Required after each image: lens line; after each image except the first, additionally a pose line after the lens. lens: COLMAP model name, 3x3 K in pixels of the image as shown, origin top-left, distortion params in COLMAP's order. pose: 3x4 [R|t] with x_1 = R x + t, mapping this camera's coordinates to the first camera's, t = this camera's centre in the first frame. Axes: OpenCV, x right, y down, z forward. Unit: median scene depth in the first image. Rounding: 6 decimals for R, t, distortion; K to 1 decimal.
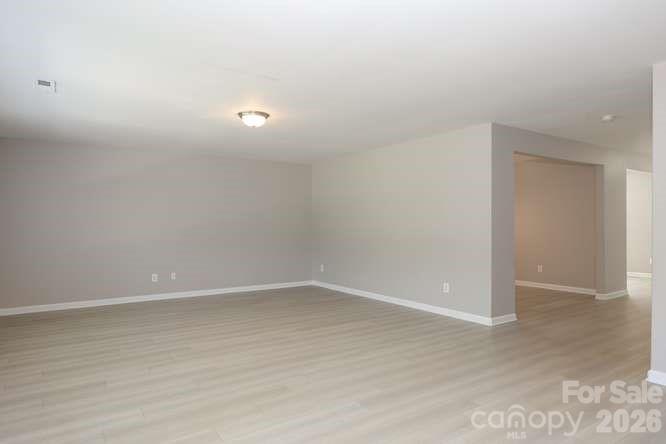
lens RADIAL K [[413.9, 0, 333.0], [0, 413.9, 222.0], [0, 0, 1]] dist [-0.002446, -0.000380]
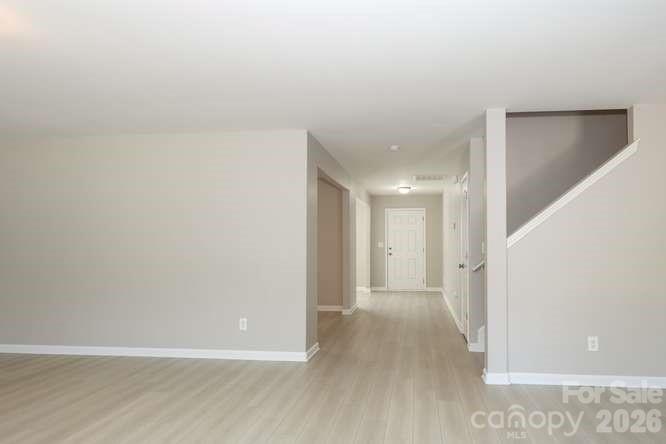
lens RADIAL K [[413.9, 0, 333.0], [0, 413.9, 222.0], [0, 0, 1]] dist [-0.002446, -0.000380]
pose [[0.648873, 0.045239, 0.759551, -0.244938], [-0.005776, 0.998495, -0.054536, 0.005491], [-0.760875, 0.031000, 0.648158, 0.371537]]
